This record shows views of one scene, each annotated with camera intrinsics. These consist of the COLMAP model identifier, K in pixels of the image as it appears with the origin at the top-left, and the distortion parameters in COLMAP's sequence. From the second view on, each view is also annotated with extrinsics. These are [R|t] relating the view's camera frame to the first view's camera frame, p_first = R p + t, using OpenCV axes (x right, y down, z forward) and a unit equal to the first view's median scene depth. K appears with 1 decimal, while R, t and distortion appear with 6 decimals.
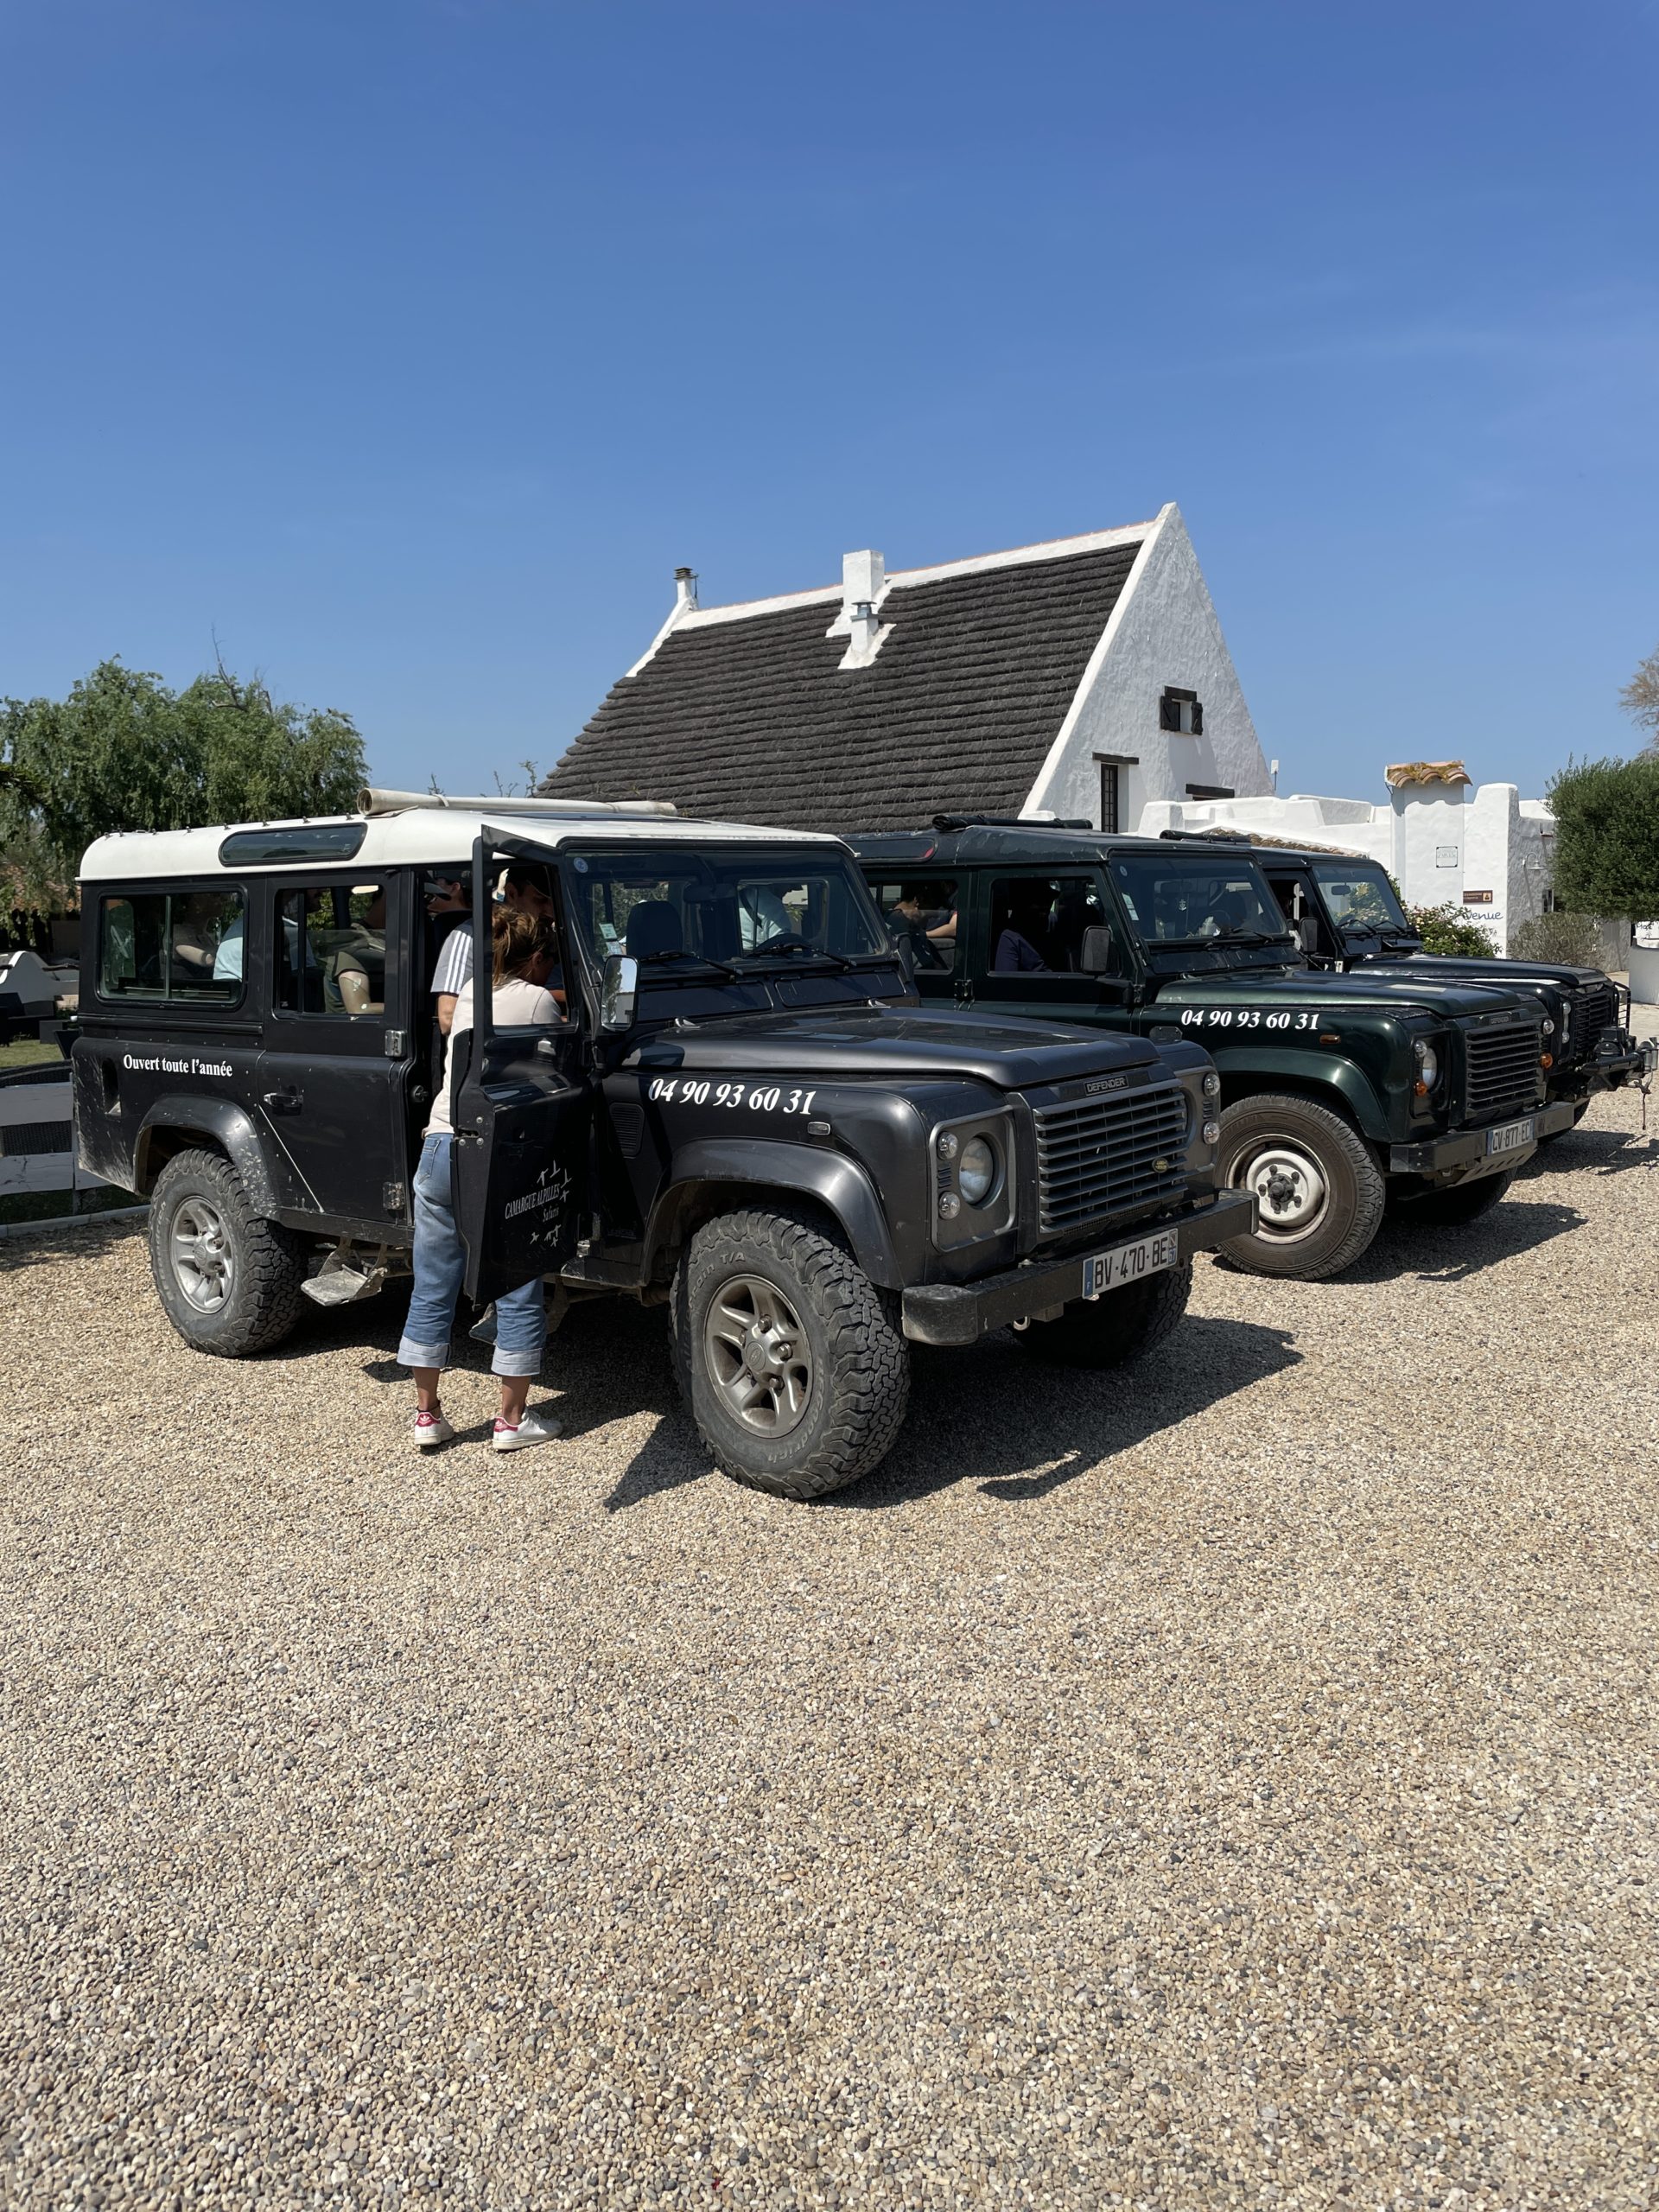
lens RADIAL K [[1658.5, 0, 823.8], [0, 1658.5, 1121.7], [0, 0, 1]] dist [0.156804, -0.237992]
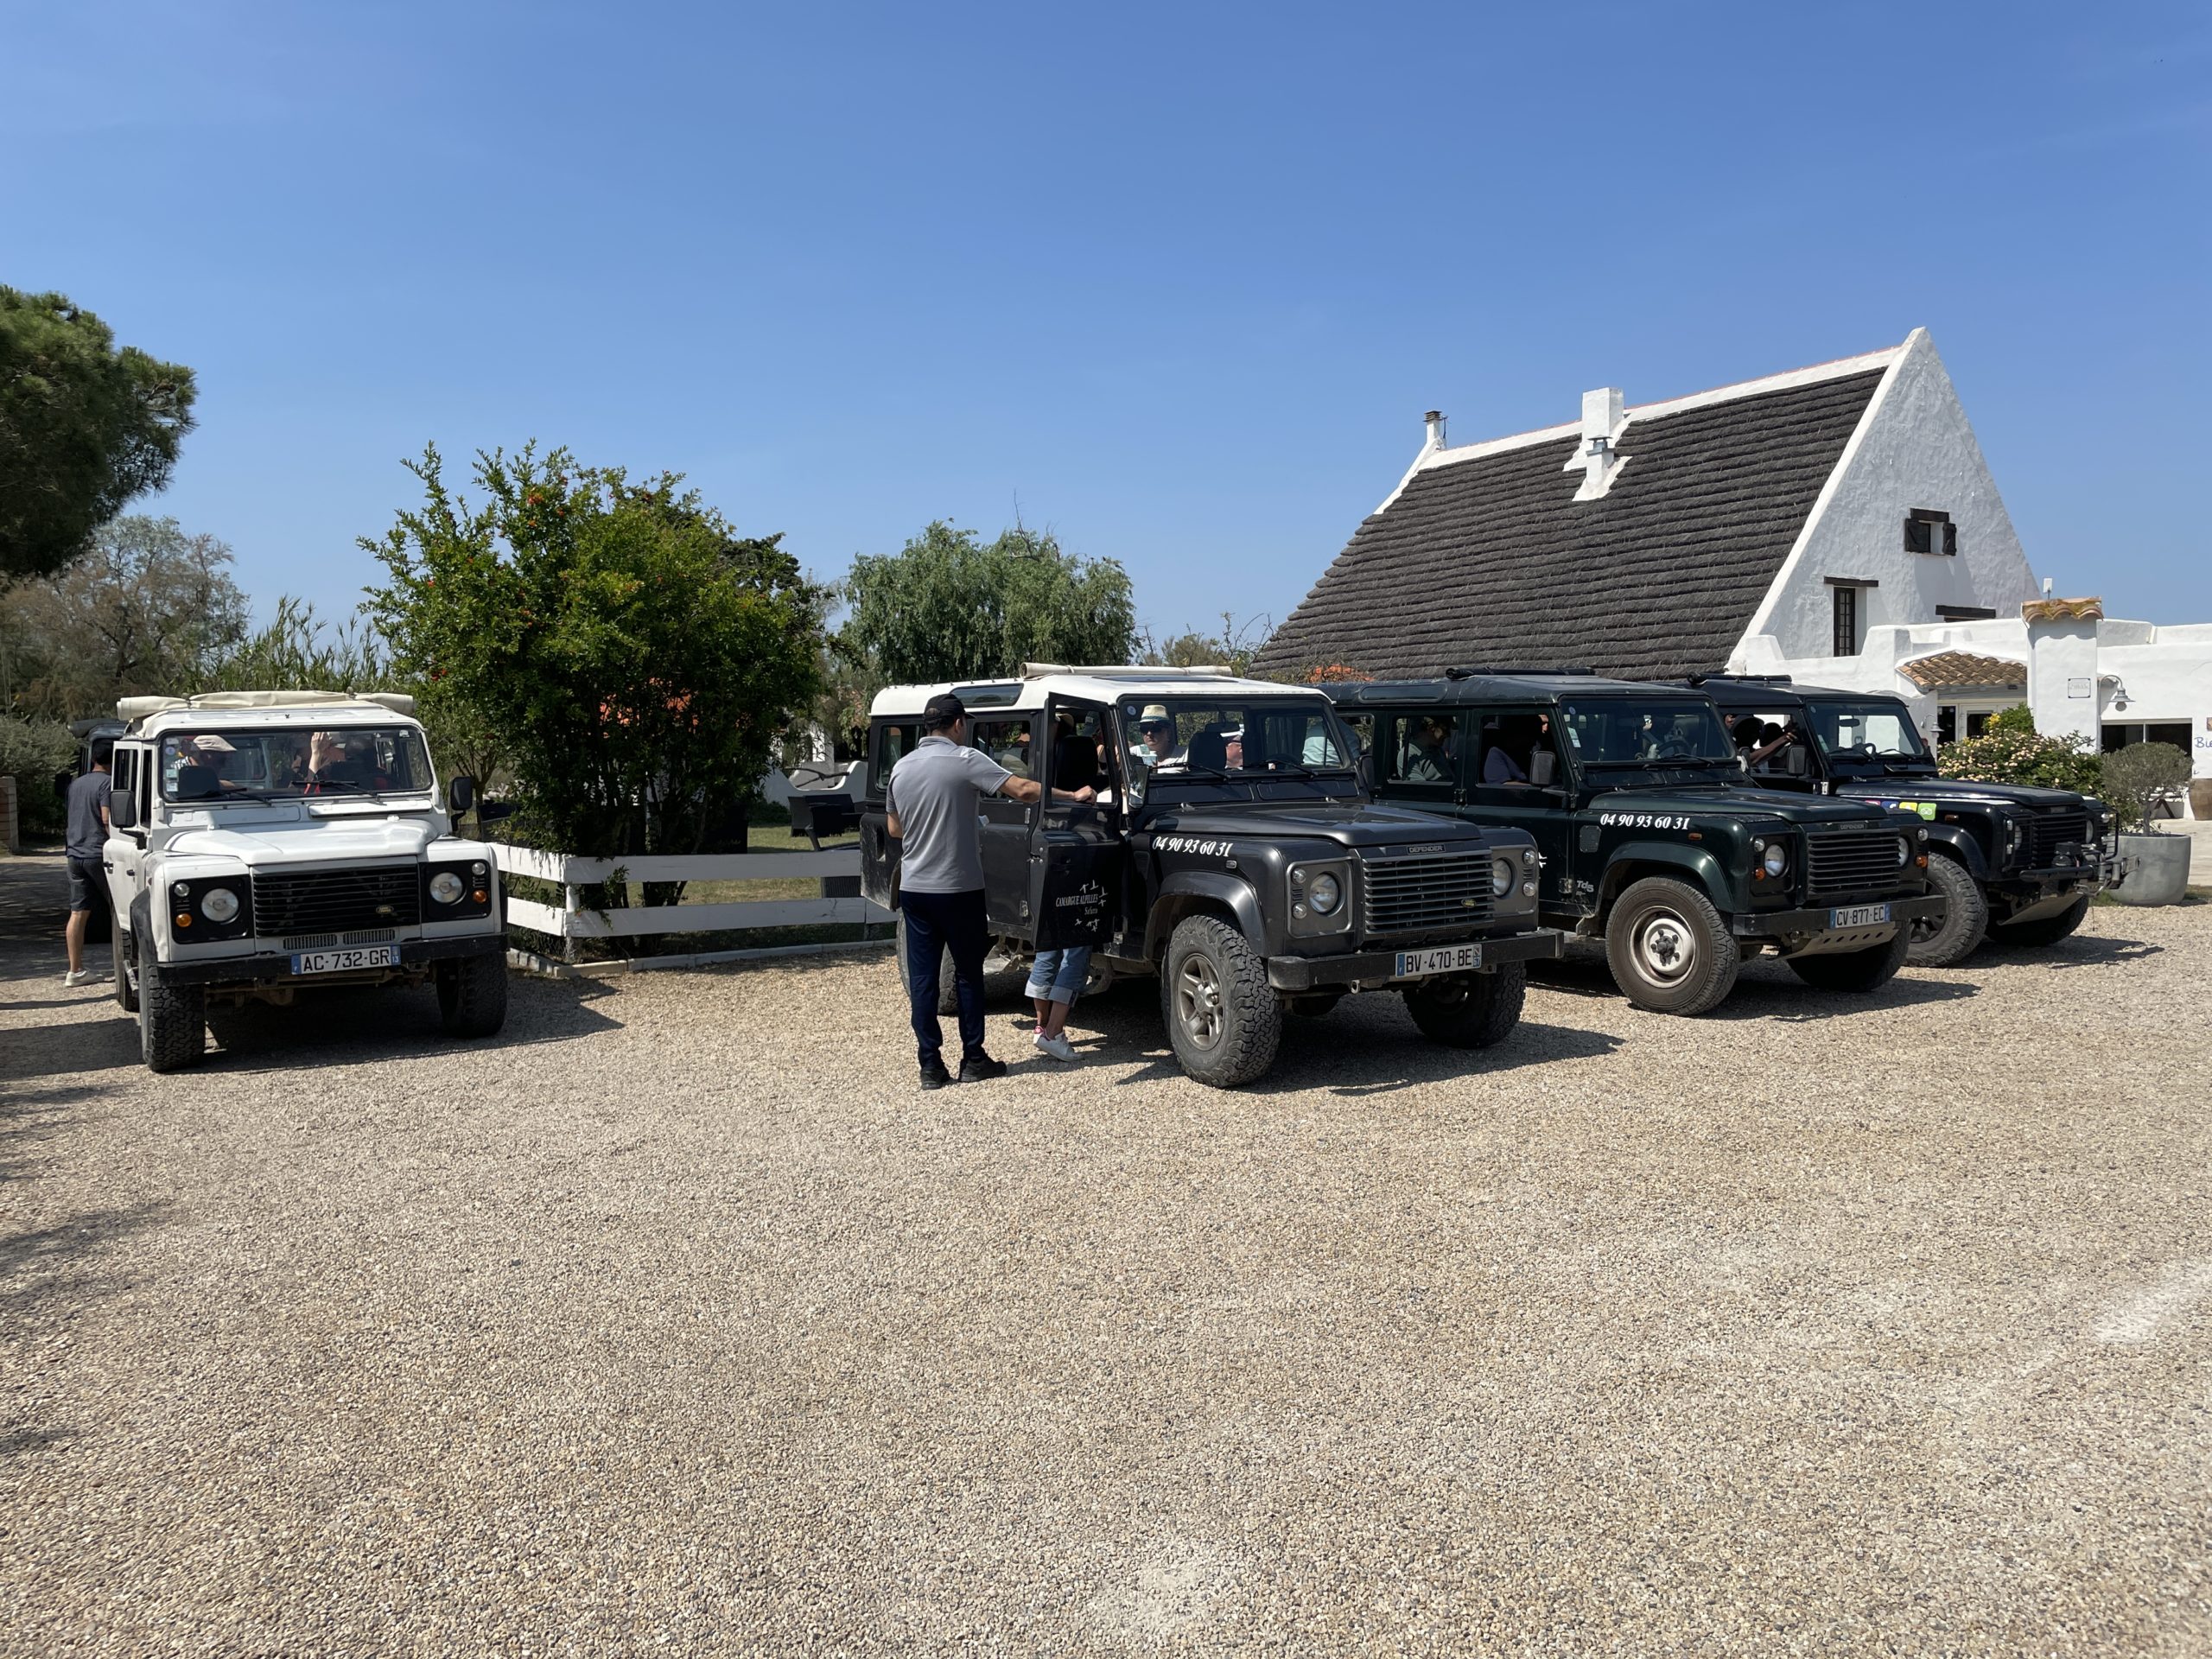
lens RADIAL K [[1661.9, 0, 1106.0], [0, 1661.9, 829.5], [0, 0, 1]] dist [0.286007, -0.237654]
pose [[0.956474, 0.030482, -0.290222, 0.055055], [-0.049209, 0.997135, -0.057448, 0.010809], [0.287639, 0.069229, 0.955233, -0.102945]]
